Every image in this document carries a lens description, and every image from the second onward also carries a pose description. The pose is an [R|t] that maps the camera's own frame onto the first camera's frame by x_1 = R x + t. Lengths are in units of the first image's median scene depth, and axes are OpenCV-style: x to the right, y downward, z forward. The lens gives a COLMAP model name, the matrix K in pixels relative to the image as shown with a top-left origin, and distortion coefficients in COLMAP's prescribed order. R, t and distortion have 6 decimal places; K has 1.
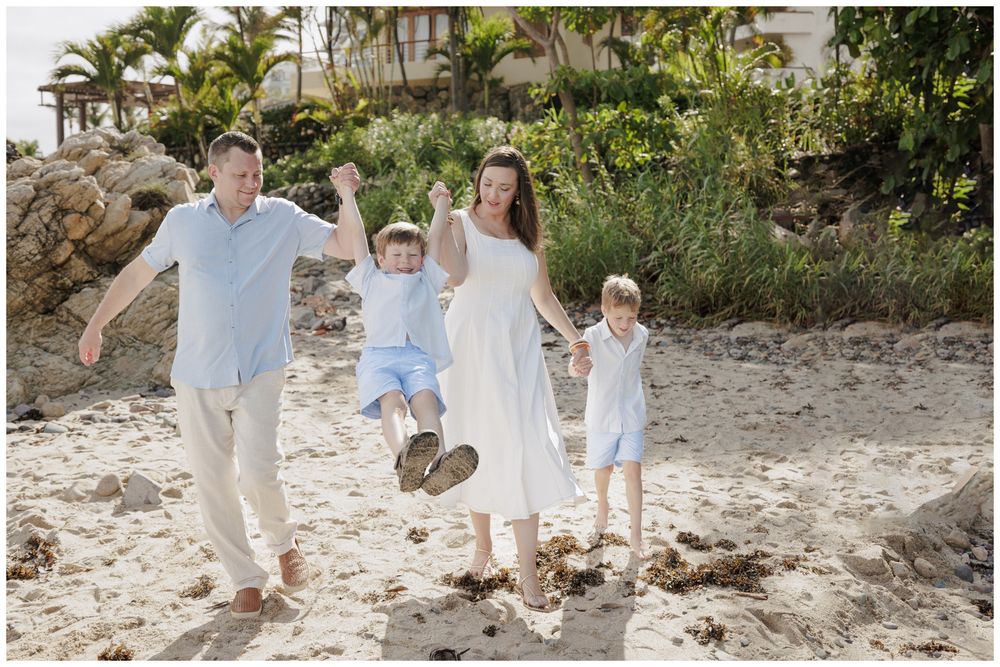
lens RADIAL K [[1006.5, 0, 500.0], [0, 1006.5, 333.5], [0, 0, 1]] dist [0.004864, 0.003311]
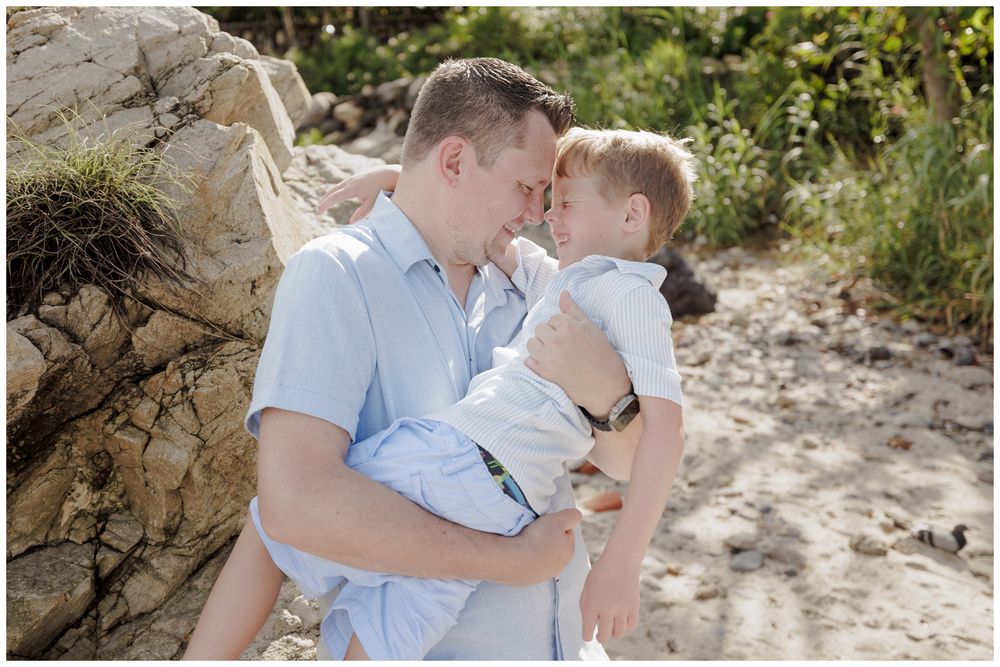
lens RADIAL K [[1006.5, 0, 500.0], [0, 1006.5, 333.5], [0, 0, 1]] dist [0.004864, 0.003311]
pose [[0.996778, 0.031781, -0.073649, -0.075282], [-0.023536, 0.993627, 0.110234, -0.040583], [0.076683, -0.108146, 0.991173, 0.243580]]
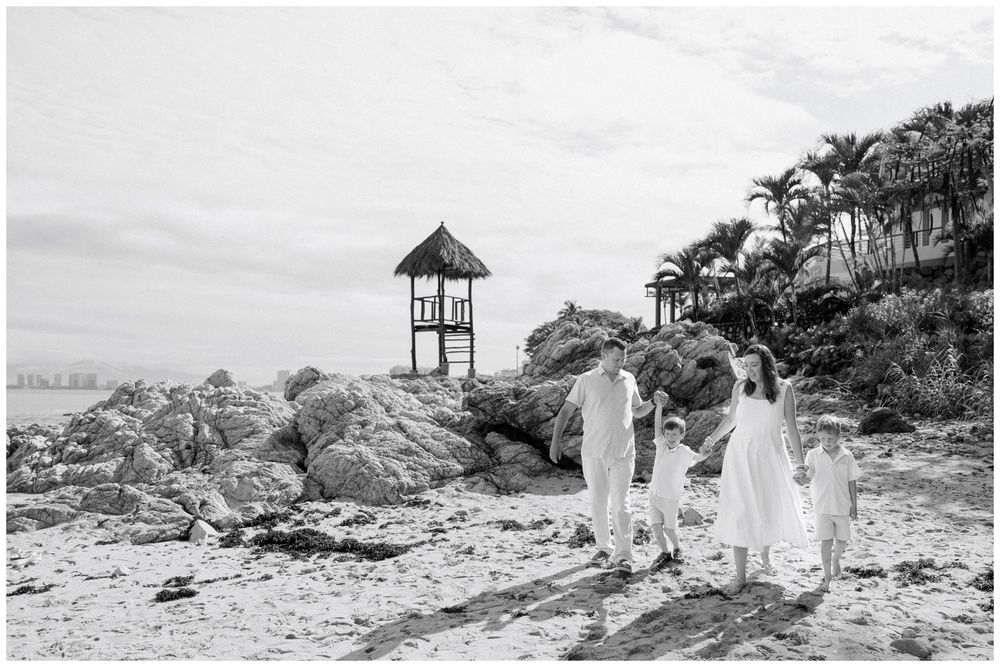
lens RADIAL K [[788.3, 0, 500.0], [0, 788.3, 333.5], [0, 0, 1]] dist [-0.014115, -0.001091]
pose [[0.823363, -0.027177, -0.566865, 0.034592], [-0.064145, 0.987995, -0.140538, 0.008048], [0.563879, 0.152075, 0.811735, -0.082251]]
